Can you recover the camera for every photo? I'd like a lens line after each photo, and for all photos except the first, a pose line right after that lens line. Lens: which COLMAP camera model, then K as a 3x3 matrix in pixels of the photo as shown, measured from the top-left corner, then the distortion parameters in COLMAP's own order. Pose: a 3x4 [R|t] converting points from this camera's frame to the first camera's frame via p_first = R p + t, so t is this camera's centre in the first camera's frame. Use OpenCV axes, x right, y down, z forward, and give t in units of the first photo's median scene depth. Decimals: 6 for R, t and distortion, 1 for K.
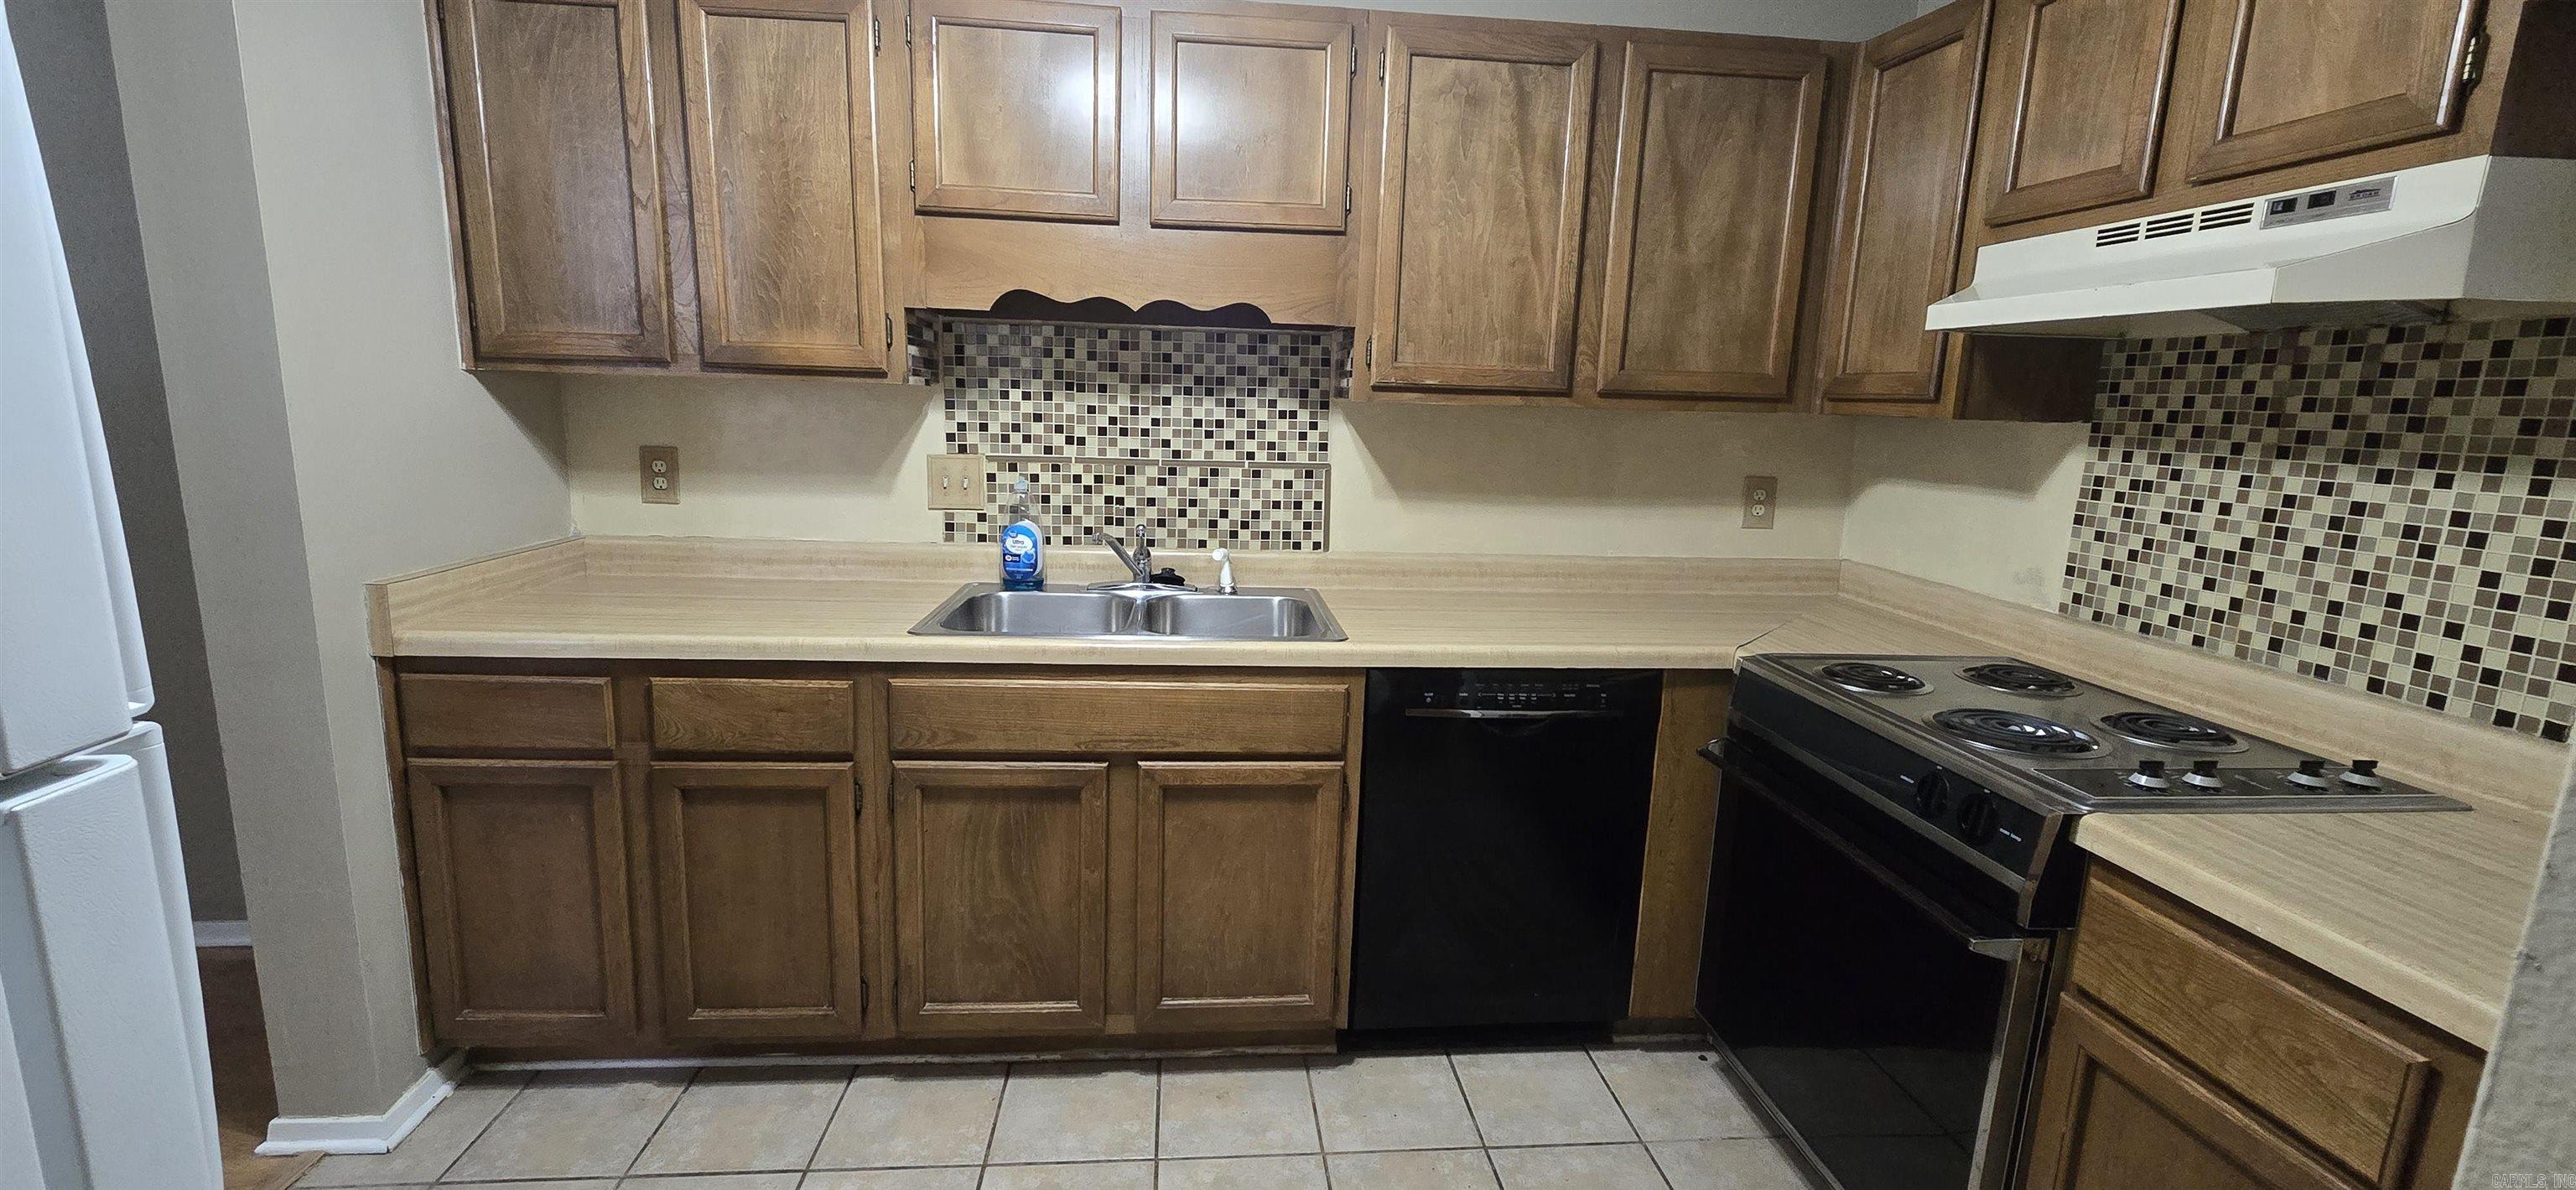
lens RADIAL K [[1044.1, 0, 1277.7], [0, 1044.1, 583.8], [0, 0, 1]] dist [-0.002319, -0.000008]
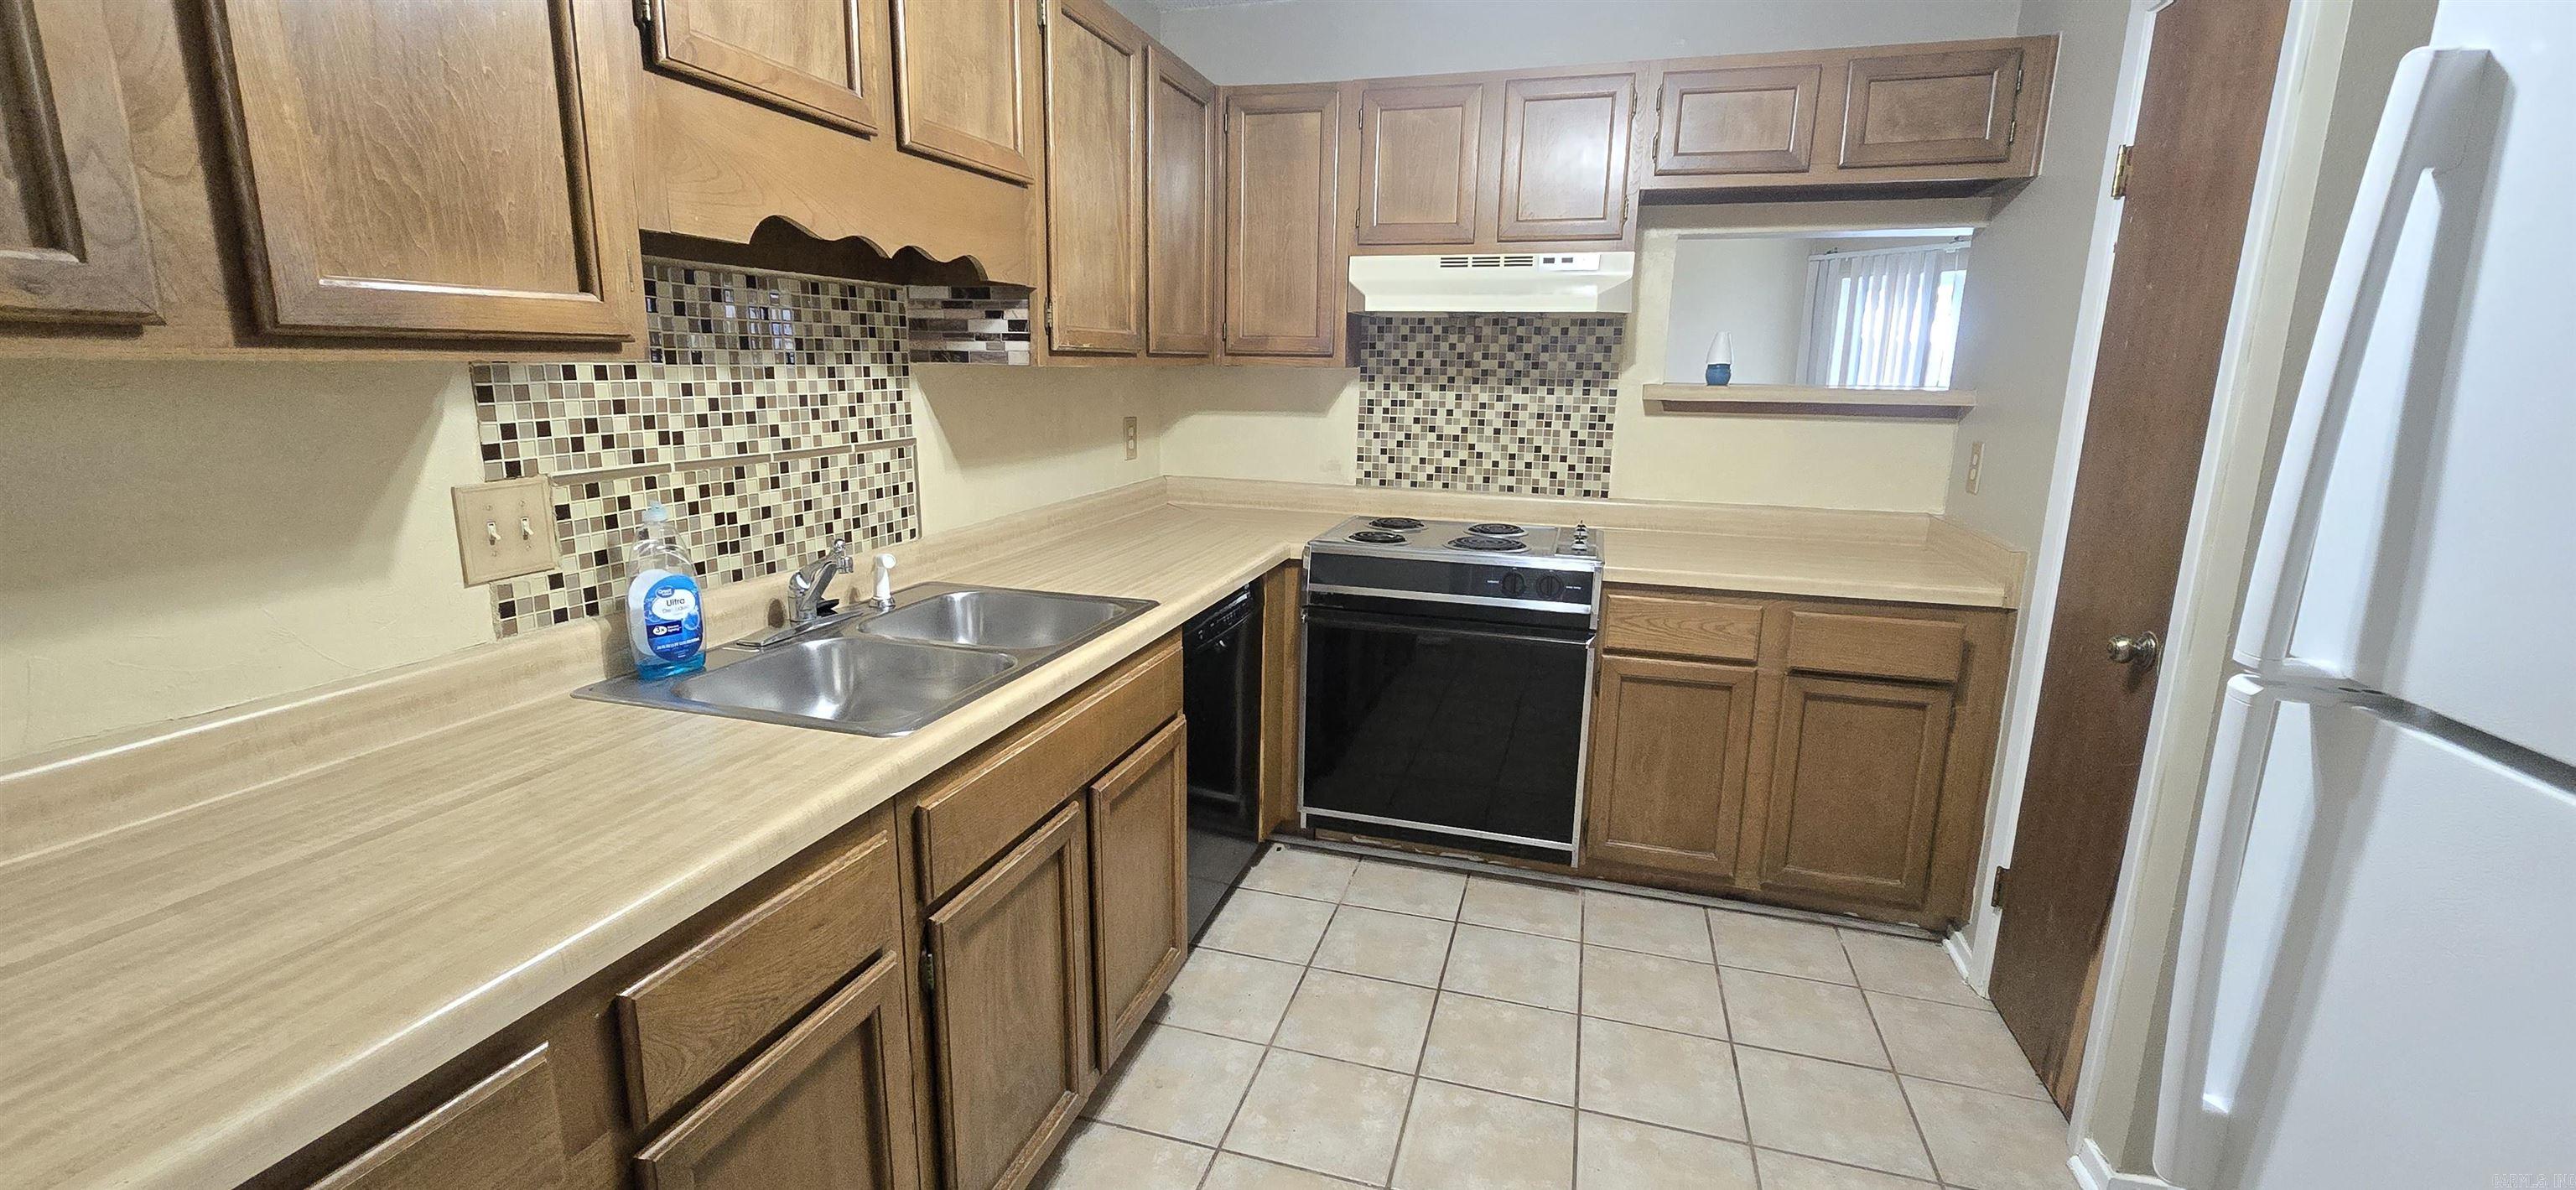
lens RADIAL K [[1044.1, 0, 1277.7], [0, 1044.1, 583.8], [0, 0, 1]] dist [-0.002319, -0.000008]
pose [[0.376986, -0.217576, 0.900301, -0.674267], [0.162509, 0.972477, 0.166971, -0.096302], [-0.911851, 0.083361, 0.401969, 0.394984]]
